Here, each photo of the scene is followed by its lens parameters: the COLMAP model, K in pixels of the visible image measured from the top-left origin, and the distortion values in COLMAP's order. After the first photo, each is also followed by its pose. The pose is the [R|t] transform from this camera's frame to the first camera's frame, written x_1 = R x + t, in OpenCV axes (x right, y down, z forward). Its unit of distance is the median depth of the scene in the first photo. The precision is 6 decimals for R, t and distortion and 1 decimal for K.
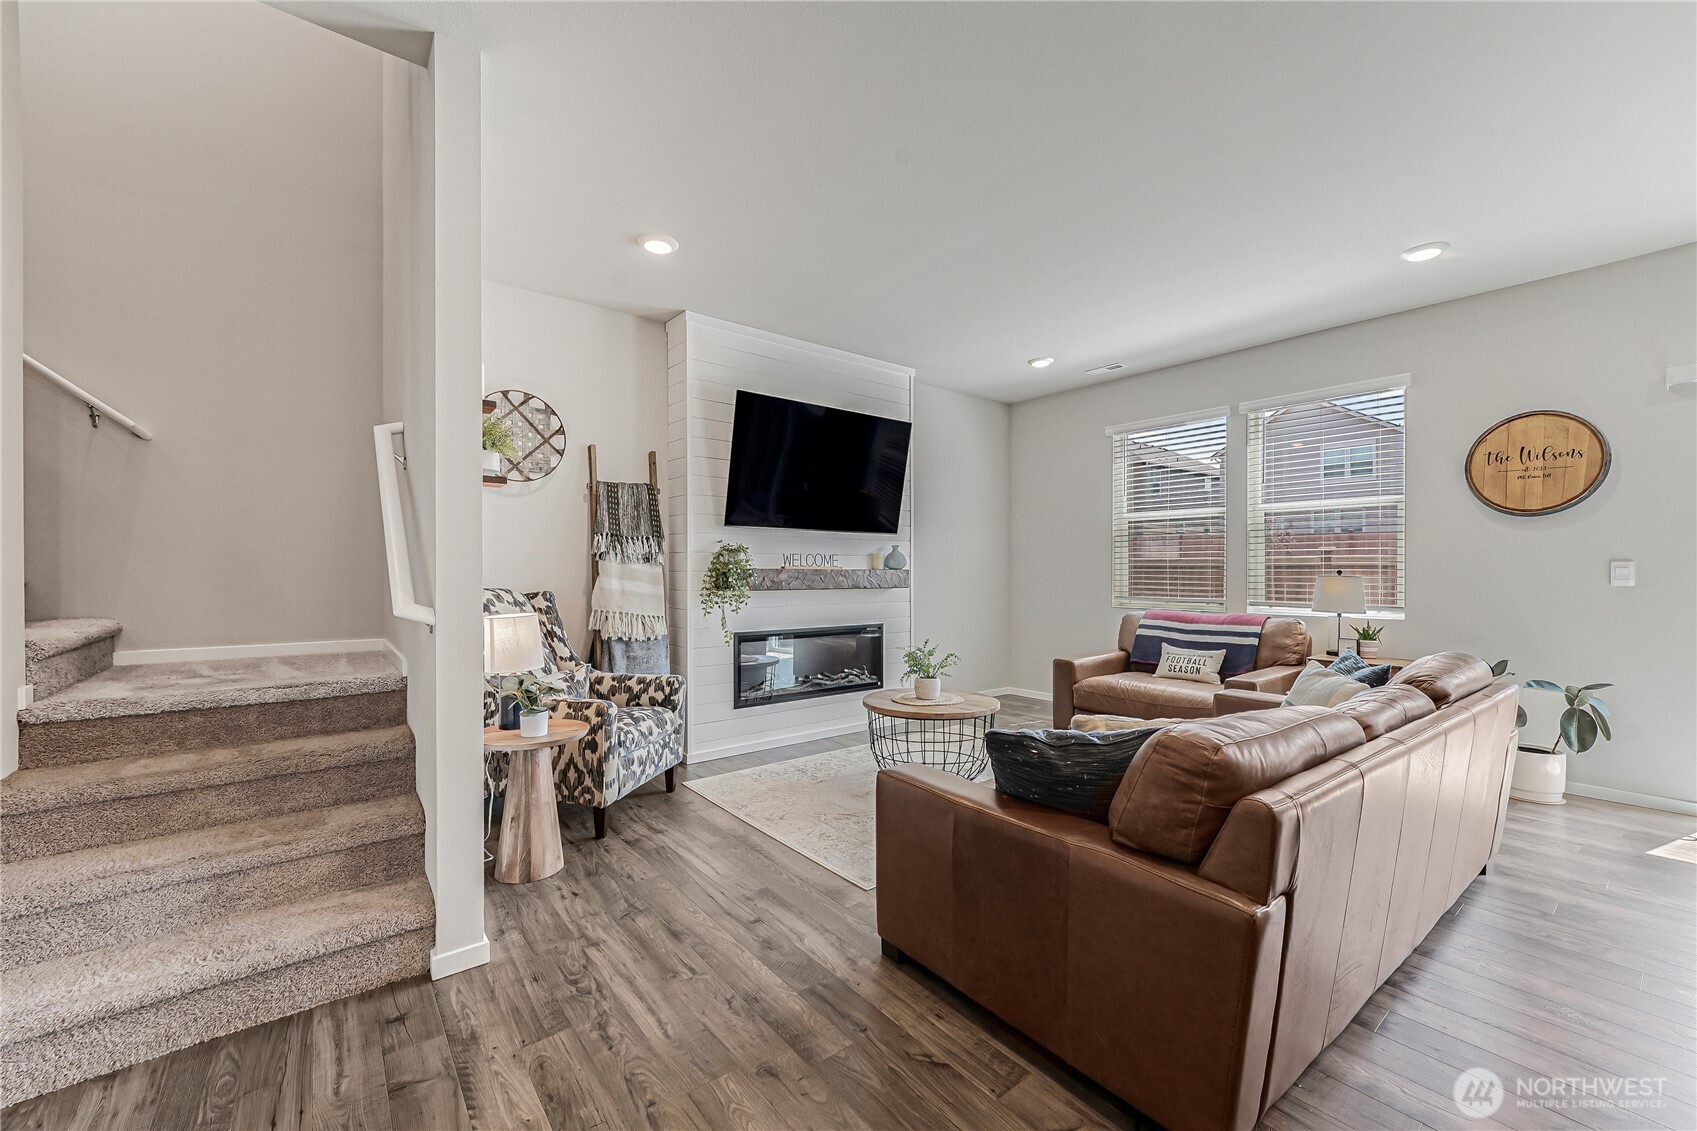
lens RADIAL K [[683.8, 0, 861.0], [0, 683.8, 566.7], [0, 0, 1]] dist [-0.002506, 0.000888]
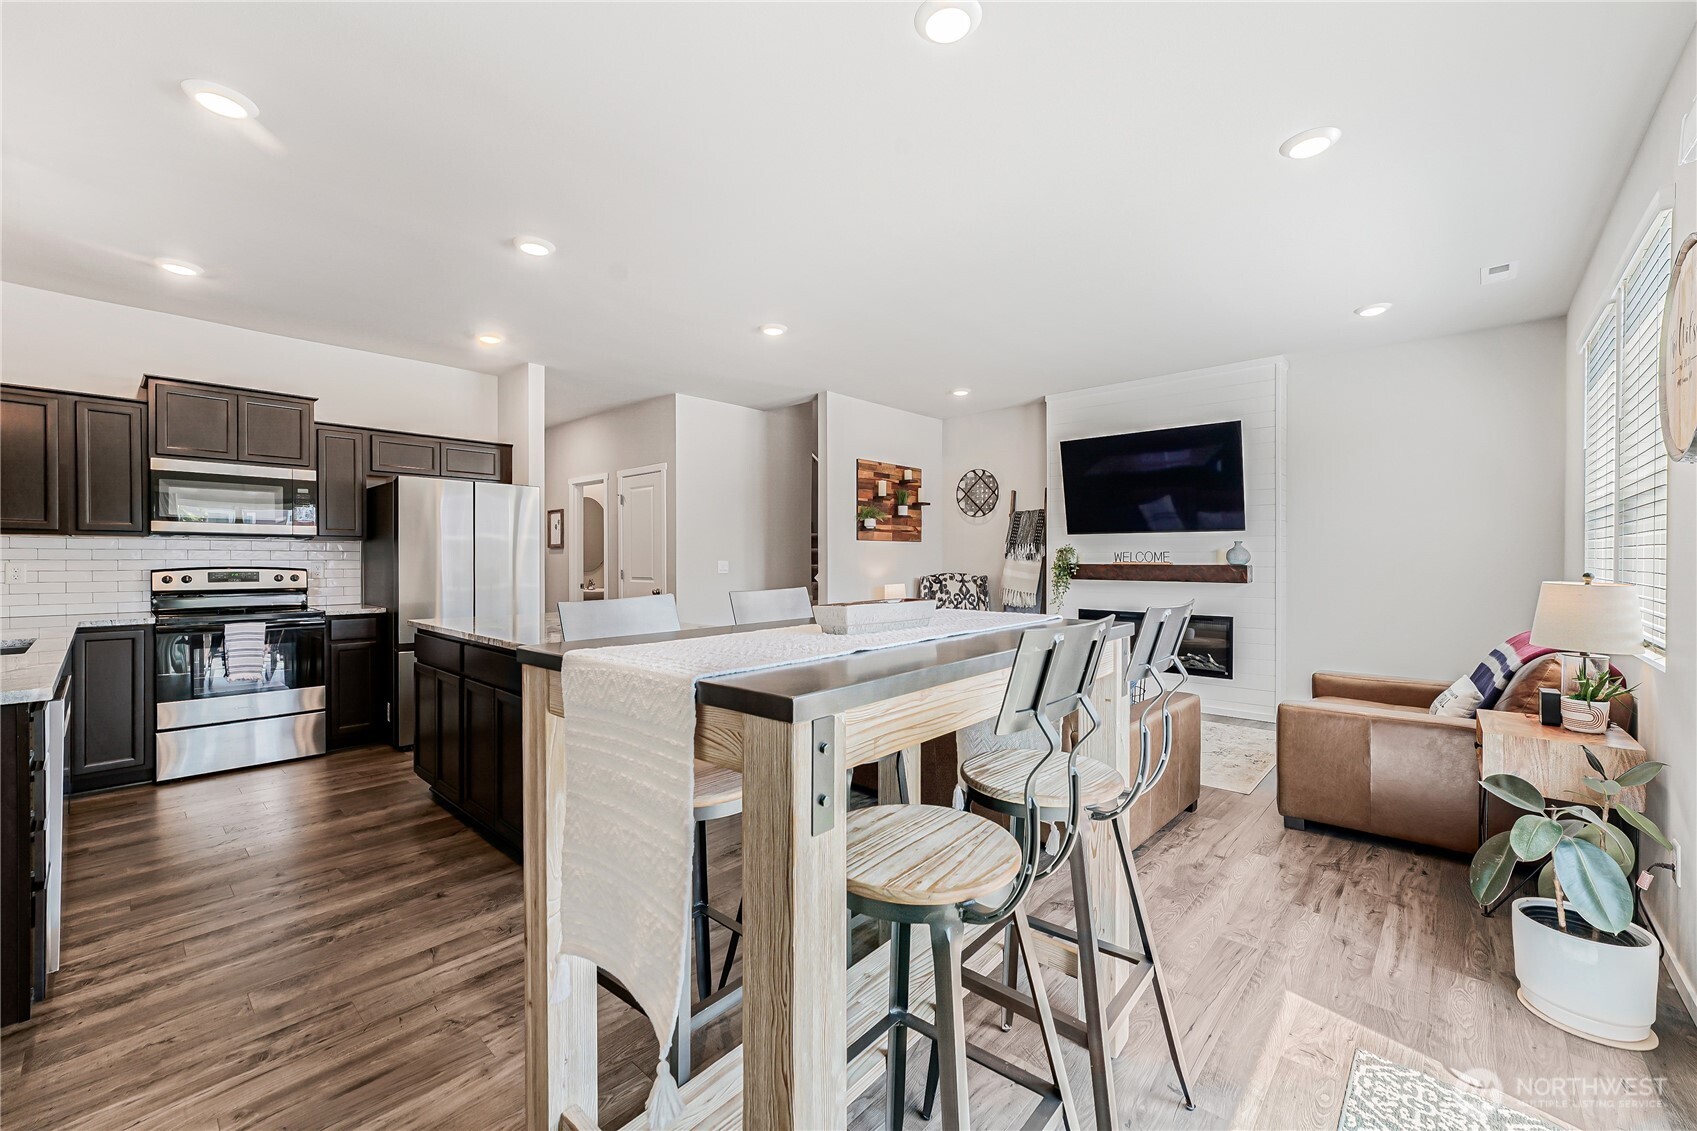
lens RADIAL K [[683.8, 0, 860.0], [0, 683.8, 563.8], [0, 0, 1]] dist [-0.002506, 0.000888]
pose [[0.182370, 0.006251, -0.983210, 1.074642], [0.006177, 0.999953, 0.007503, -0.009906], [0.983211, -0.007441, 0.182323, 0.285224]]
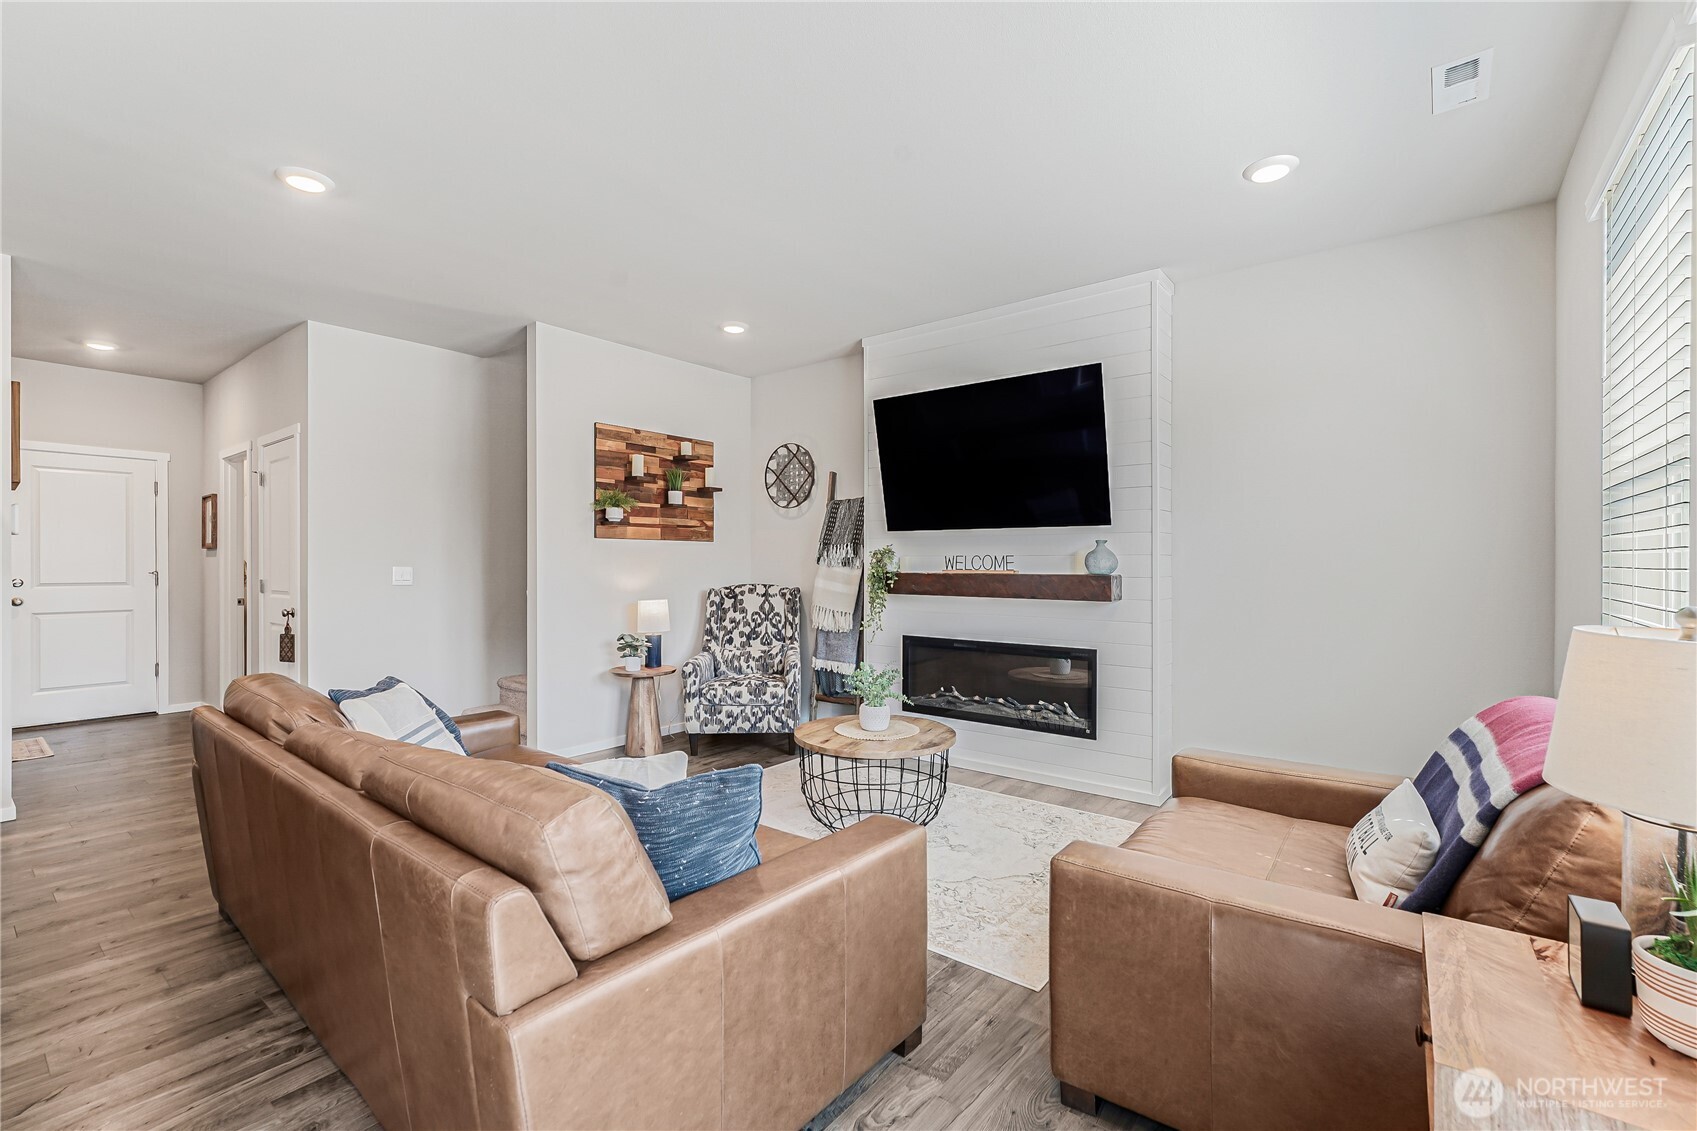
lens RADIAL K [[732.4, 0, 851.1], [0, 732.4, 566.3], [0, 0, 1]] dist [-0.004263, -0.001168]
pose [[0.240592, 0.002289, -0.970624, 0.808505], [0.004397, 0.999984, 0.003448, -0.009240], [0.970616, -0.005098, 0.240579, 0.639230]]
